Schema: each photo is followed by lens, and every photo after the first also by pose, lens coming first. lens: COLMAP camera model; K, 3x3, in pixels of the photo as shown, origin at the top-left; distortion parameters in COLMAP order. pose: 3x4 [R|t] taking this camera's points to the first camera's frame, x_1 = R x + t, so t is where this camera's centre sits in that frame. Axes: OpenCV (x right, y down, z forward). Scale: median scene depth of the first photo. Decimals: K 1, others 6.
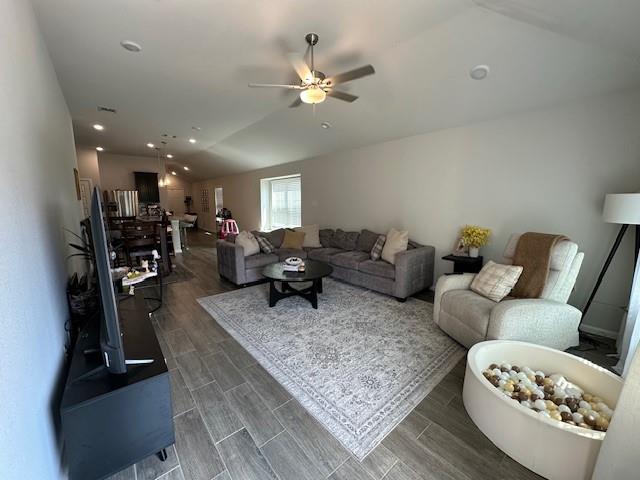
lens RADIAL K [[247.0, 0, 320.0], [0, 247.0, 240.0], [0, 0, 1]] dist [-0.045927, 0.009854]
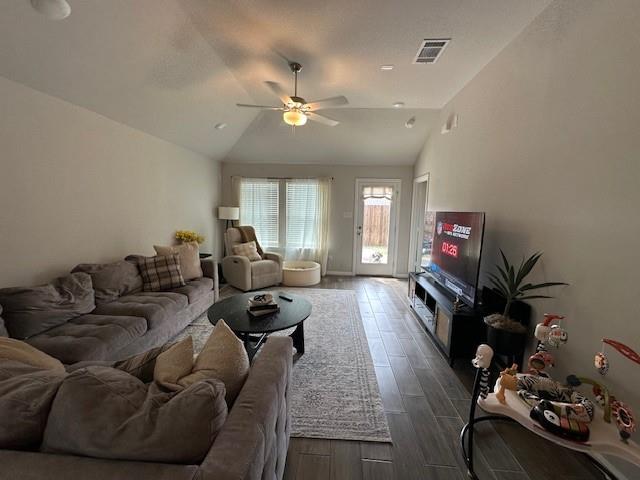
lens RADIAL K [[247.0, 0, 320.0], [0, 247.0, 240.0], [0, 0, 1]] dist [-0.045927, 0.009854]
pose [[-0.707346, -0.103716, 0.699217, -1.355234], [0.083572, 0.969969, 0.228420, -0.445238], [-0.701910, 0.220007, -0.677436, 2.580321]]
